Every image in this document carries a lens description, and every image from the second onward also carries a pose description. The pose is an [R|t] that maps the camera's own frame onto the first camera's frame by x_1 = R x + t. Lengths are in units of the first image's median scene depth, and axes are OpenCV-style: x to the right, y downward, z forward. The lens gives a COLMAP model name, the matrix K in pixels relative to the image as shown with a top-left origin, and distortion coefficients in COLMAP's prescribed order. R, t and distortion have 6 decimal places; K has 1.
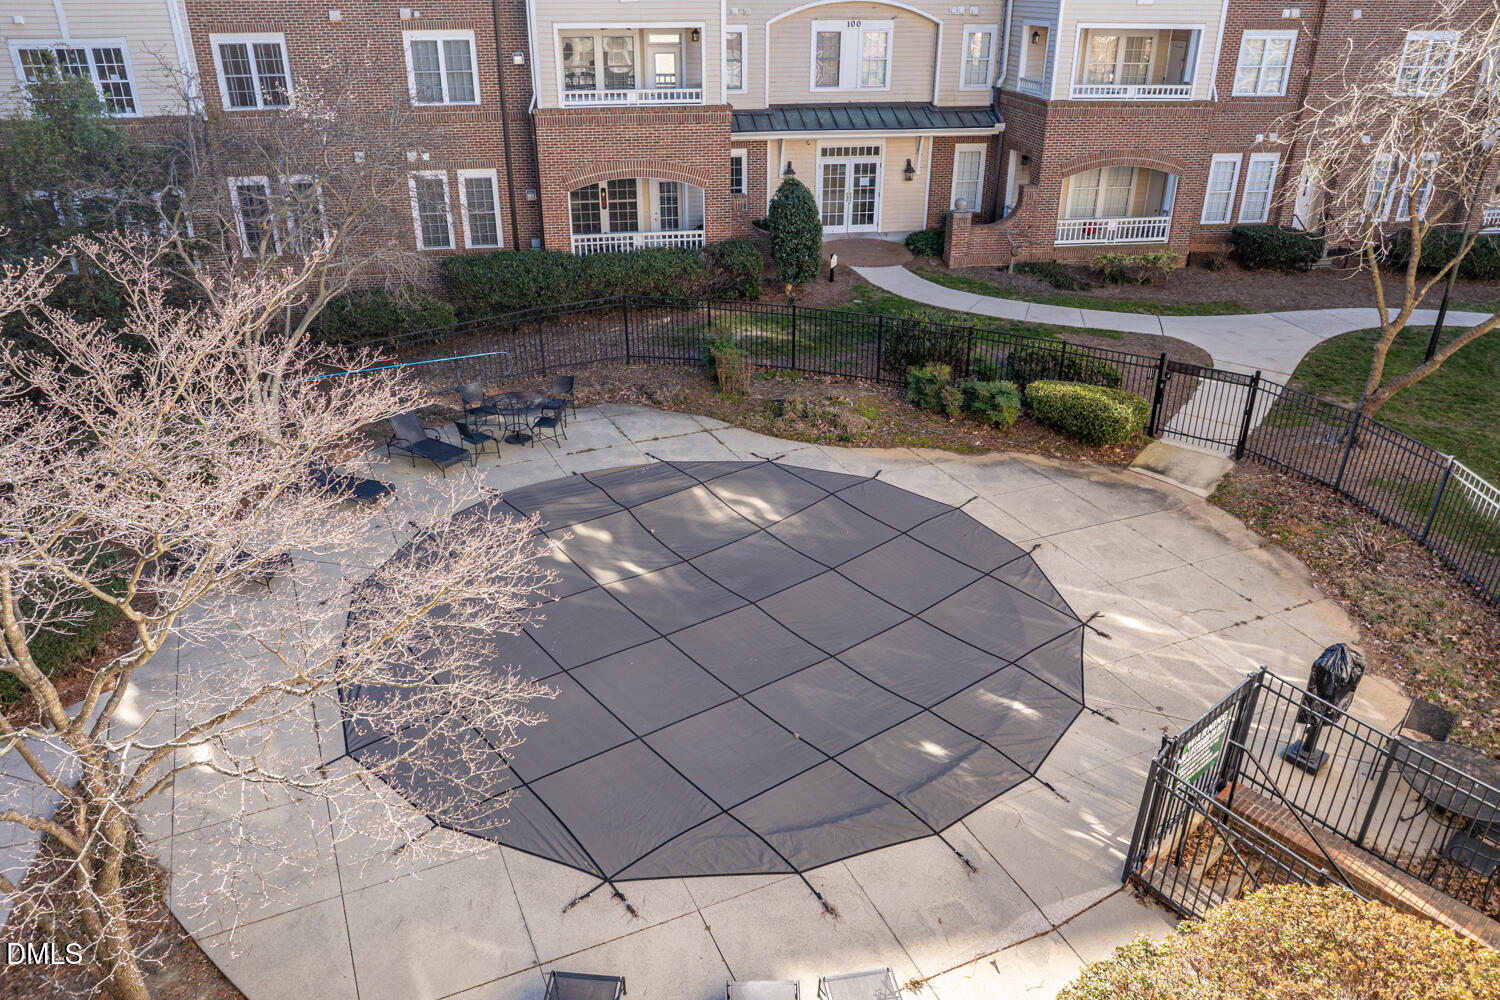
lens RADIAL K [[1054.9, 0, 751.0], [0, 1054.9, 483.8], [0, 0, 1]] dist [-0.029860, -0.004425]
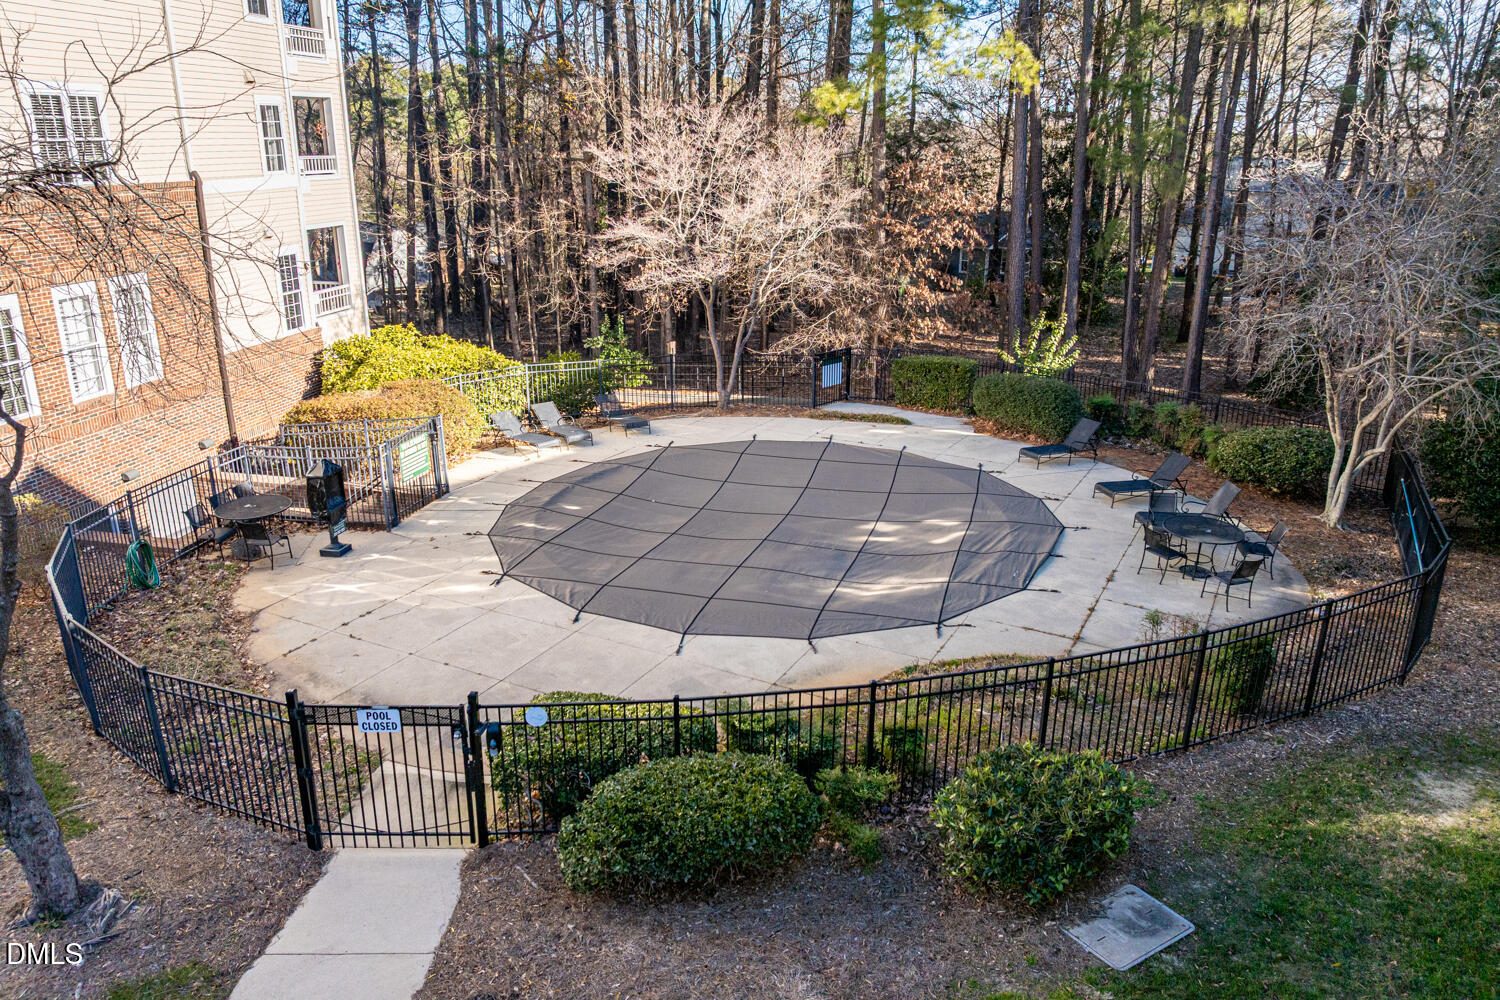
lens RADIAL K [[1054.9, 0, 751.0], [0, 1054.9, 483.8], [0, 0, 1]] dist [-0.029860, -0.004425]
pose [[-0.803922, 0.181142, -0.566478, 0.611001], [-0.269930, 0.737602, 0.618936, -0.602968], [0.529950, 0.650485, -0.544079, 1.415722]]
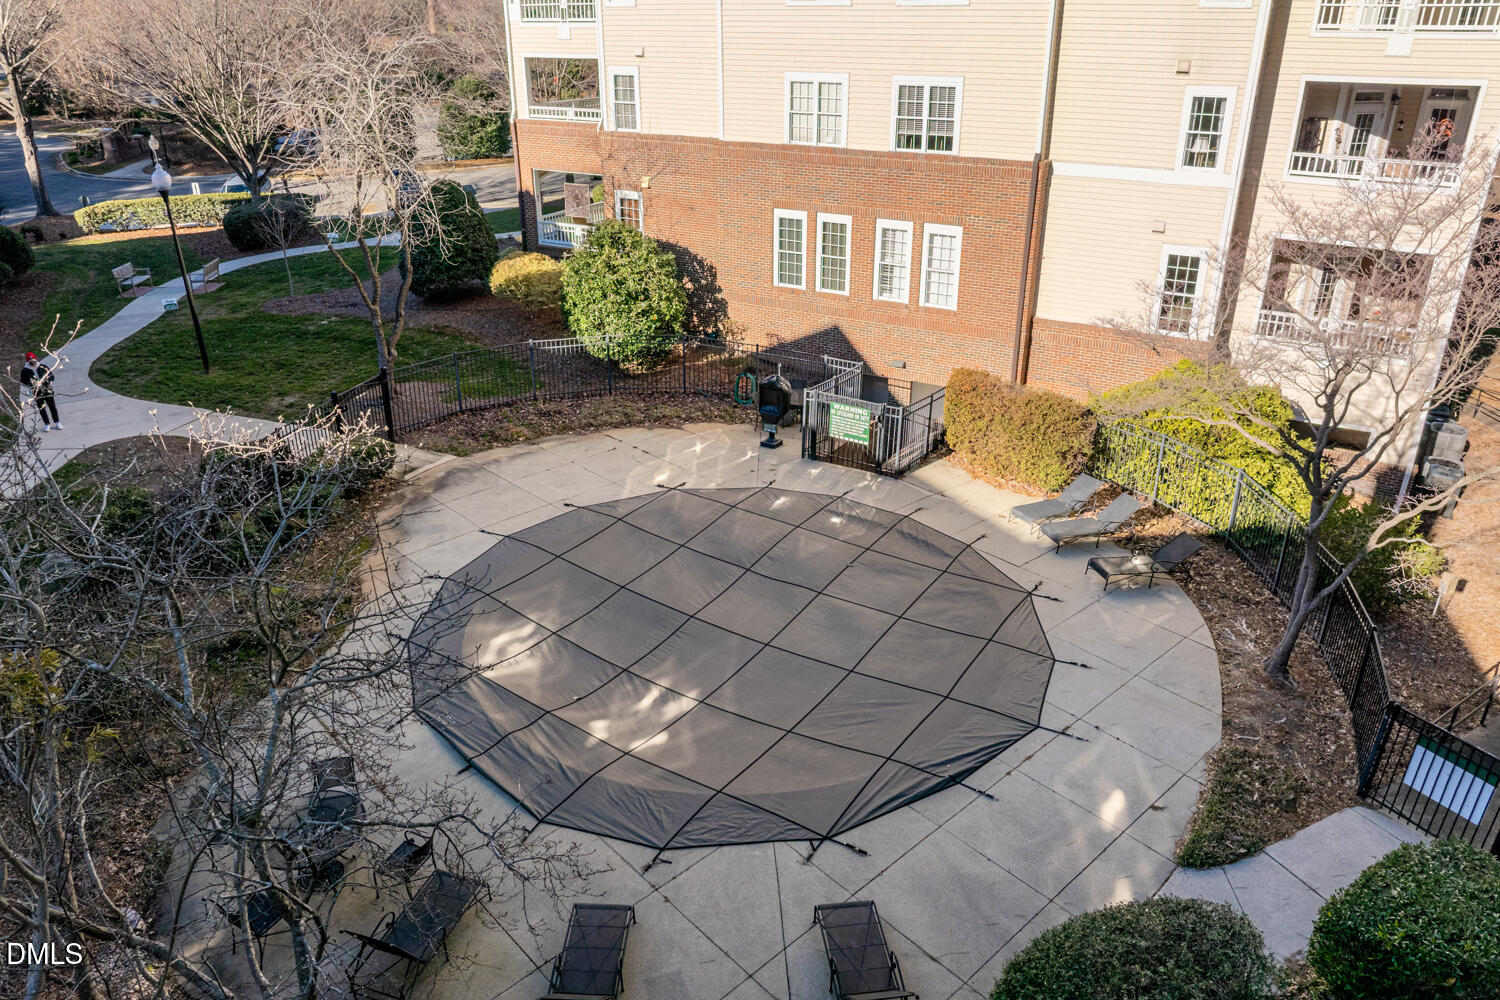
lens RADIAL K [[1054.9, 0, 751.0], [0, 1054.9, 483.8], [0, 0, 1]] dist [-0.029860, -0.004425]
pose [[-0.311759, -0.388978, 0.866893, -0.823535], [0.418617, 0.762813, 0.492823, -0.457969], [-0.852975, 0.516538, -0.074981, 0.841541]]
